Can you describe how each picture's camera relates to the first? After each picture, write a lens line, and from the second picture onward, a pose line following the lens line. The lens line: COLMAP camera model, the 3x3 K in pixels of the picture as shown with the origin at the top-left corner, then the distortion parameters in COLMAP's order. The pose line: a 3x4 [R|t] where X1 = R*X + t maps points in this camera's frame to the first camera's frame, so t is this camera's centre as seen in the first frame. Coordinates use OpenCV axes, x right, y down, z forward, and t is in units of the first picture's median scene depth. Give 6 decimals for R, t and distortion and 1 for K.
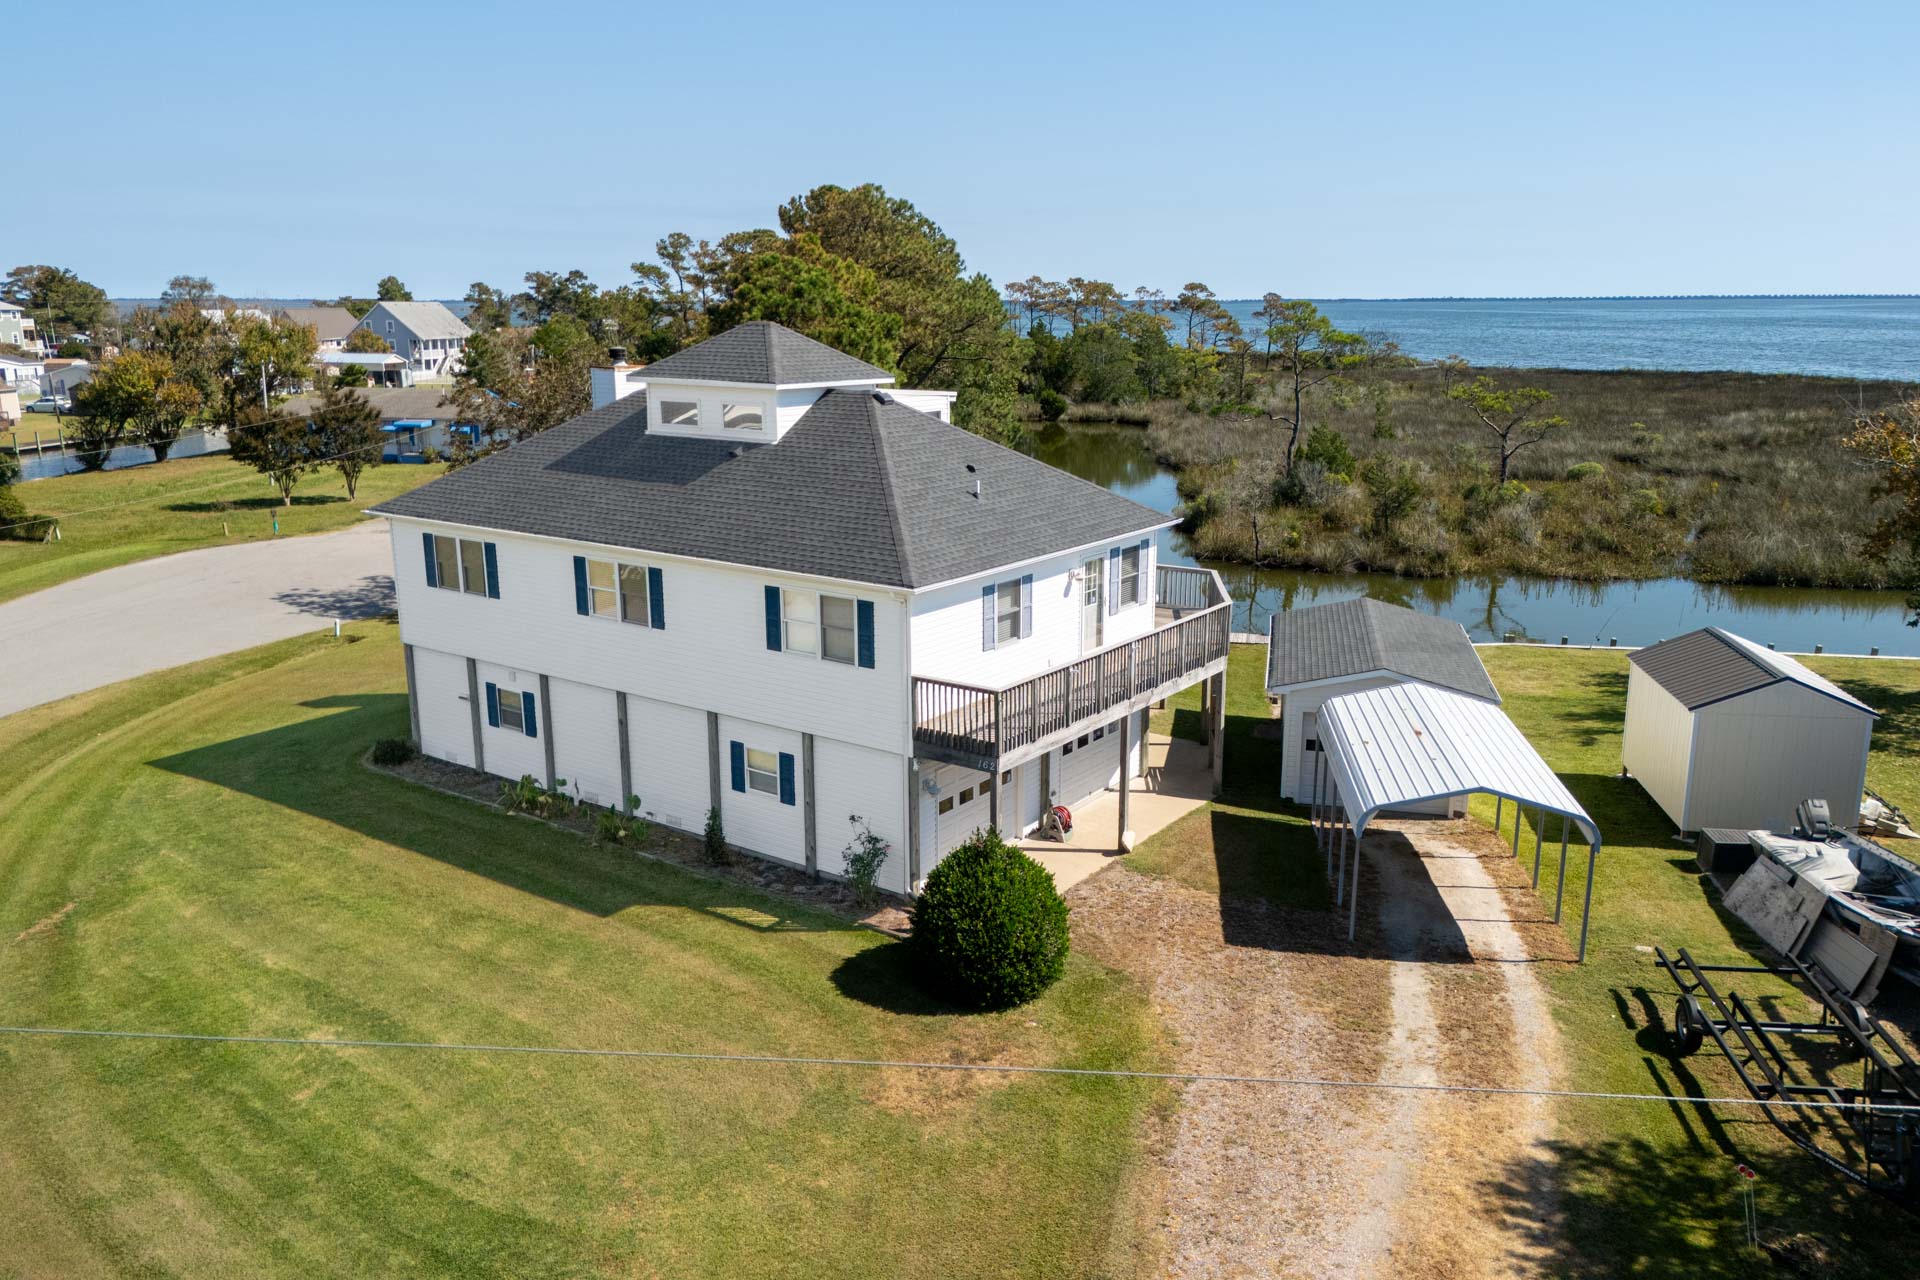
lens RADIAL K [[1415.5, 0, 950.0], [0, 1415.5, 643.8], [0, 0, 1]] dist [0.080763, -0.073646]
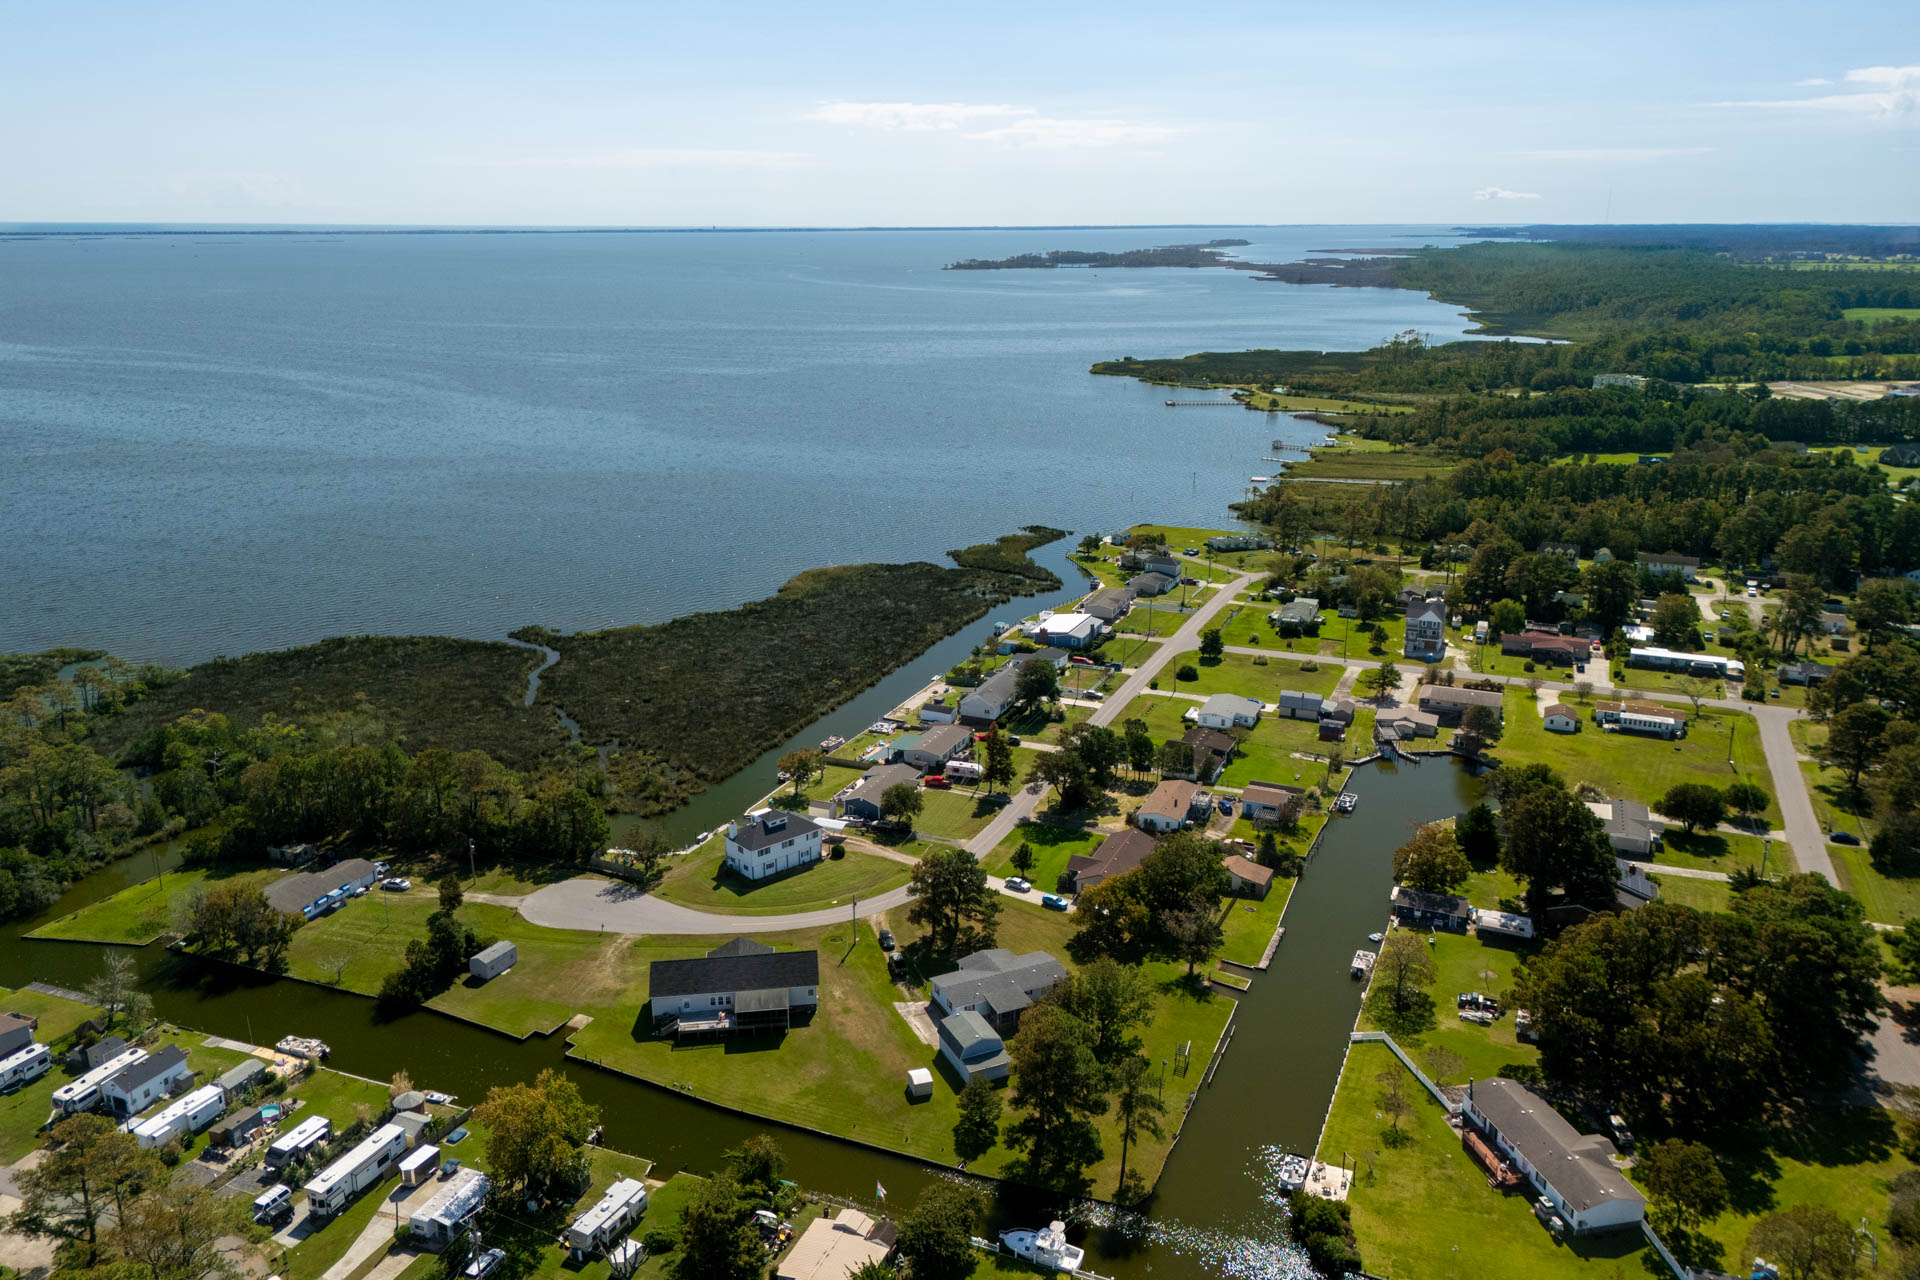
lens RADIAL K [[1437.2, 0, 1005.8], [0, 1437.2, 642.2], [0, 0, 1]] dist [0.002298, -0.005726]
pose [[0.190860, -0.272890, 0.942923, -7.559606], [0.223034, 0.947513, 0.229073, -2.785440], [-0.955944, 0.166583, 0.241706, -2.519425]]
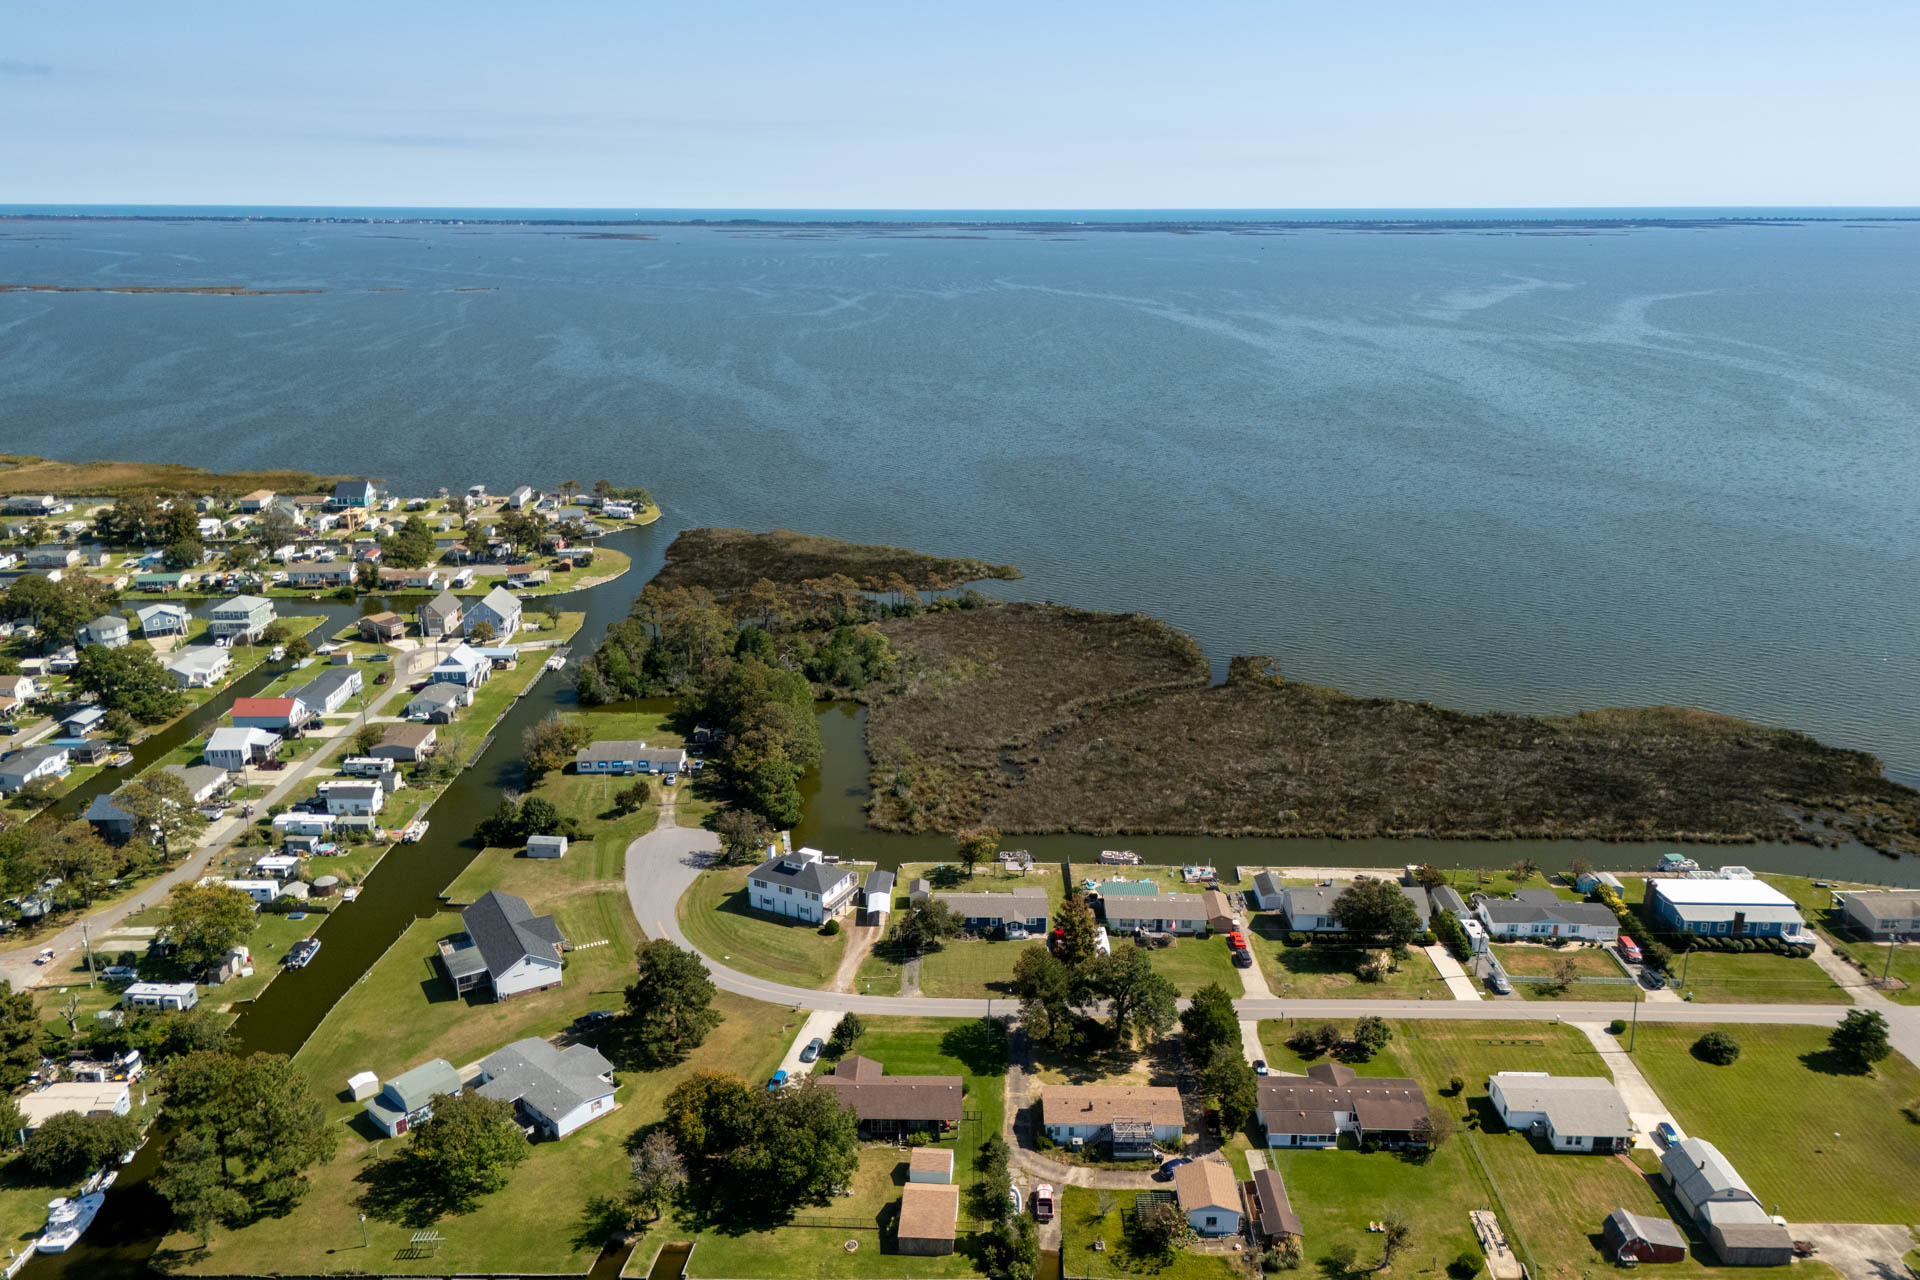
lens RADIAL K [[1415.5, 0, 950.0], [0, 1415.5, 643.8], [0, 0, 1]] dist [0.080763, -0.073646]
pose [[0.986711, -0.046985, 0.155544, -0.474659], [0.037246, 0.997193, 0.064950, -1.871489], [-0.158159, -0.058293, 0.985691, -6.904511]]
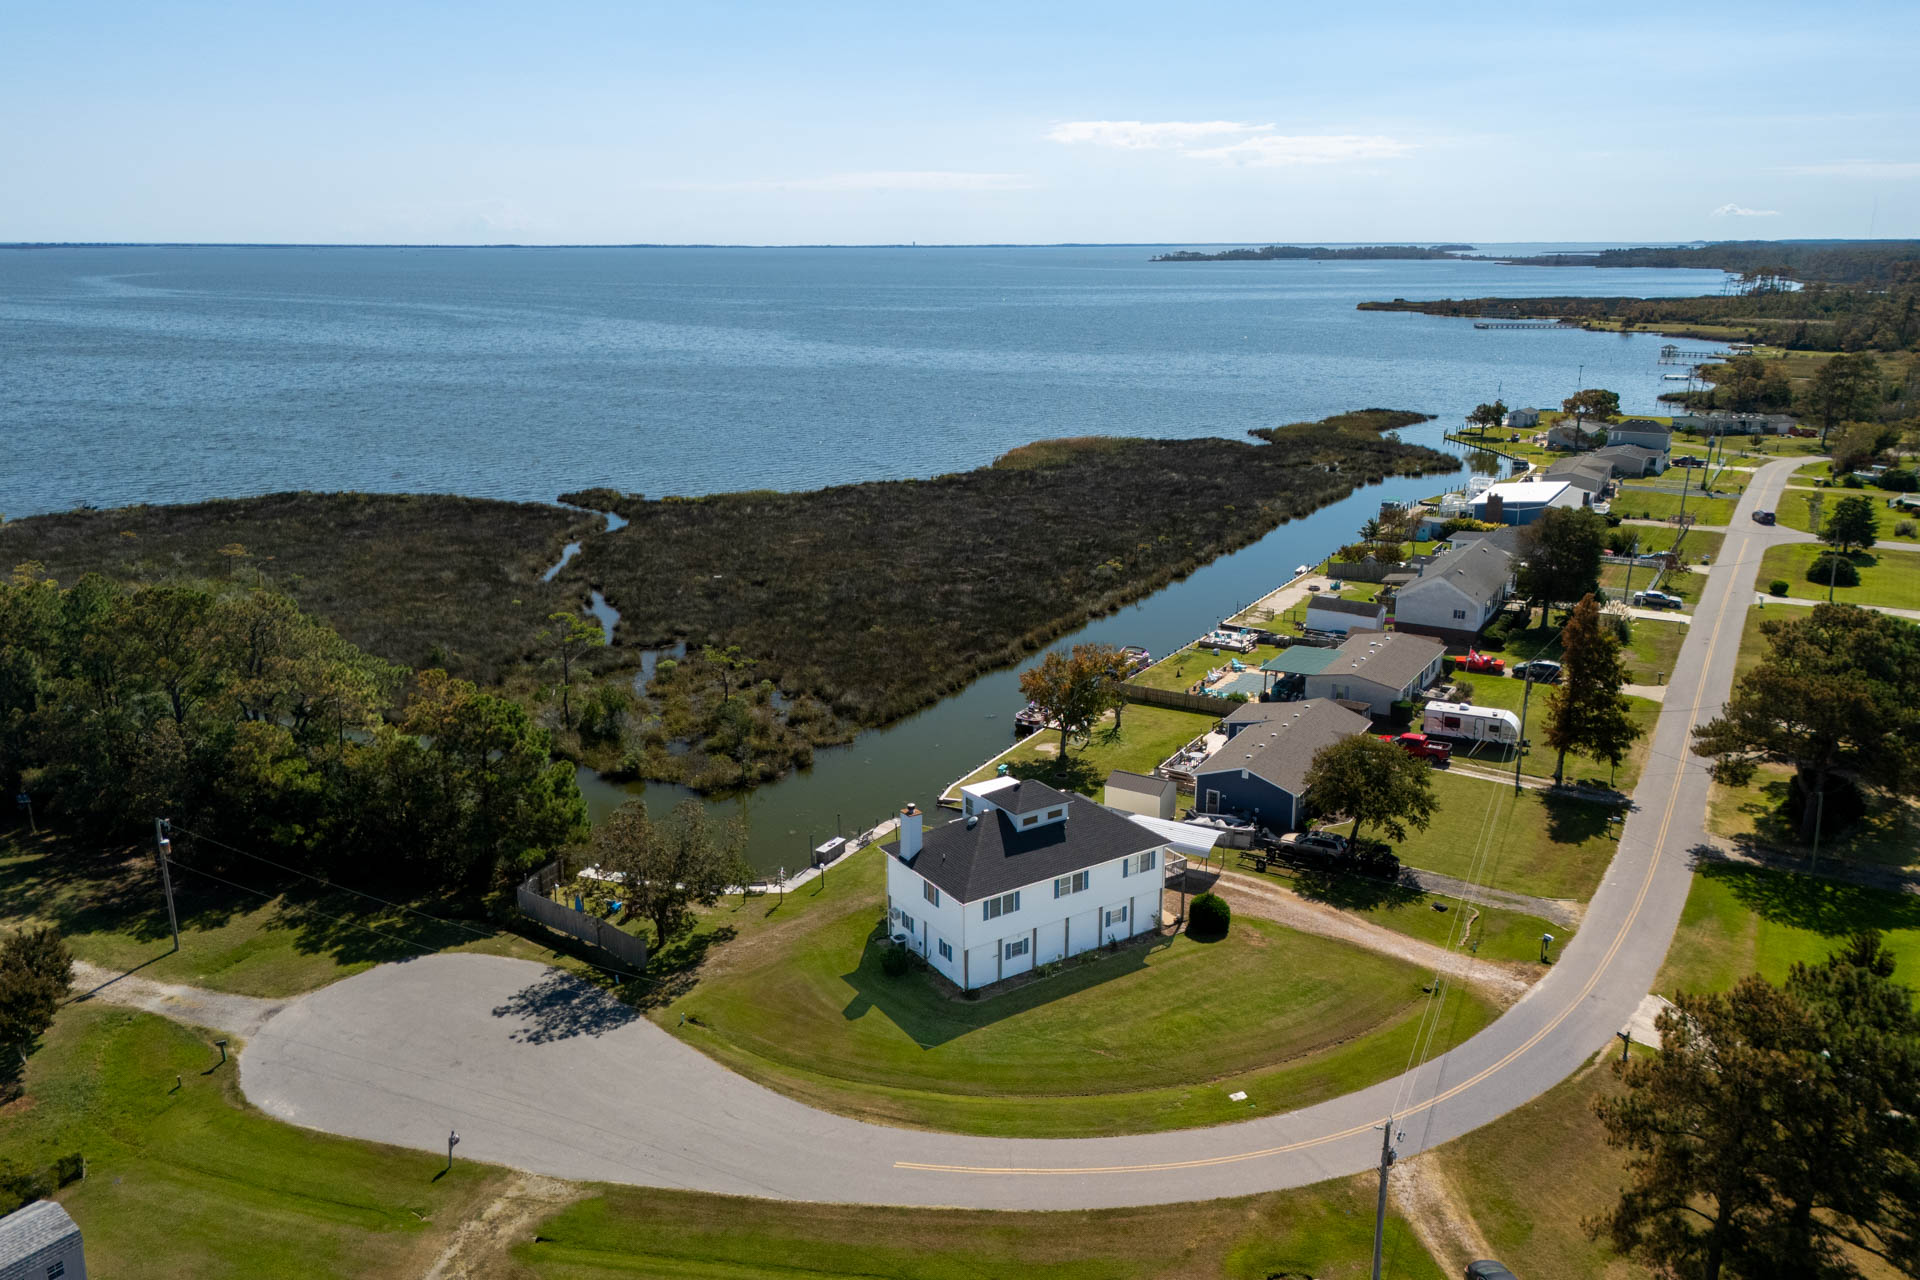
lens RADIAL K [[1415.5, 0, 950.0], [0, 1415.5, 643.8], [0, 0, 1]] dist [0.080763, -0.073646]
pose [[0.351333, -0.248611, 0.902639, -2.657131], [0.222104, 0.958711, 0.177606, -1.019065], [-0.909525, 0.138081, 0.392044, -0.006181]]
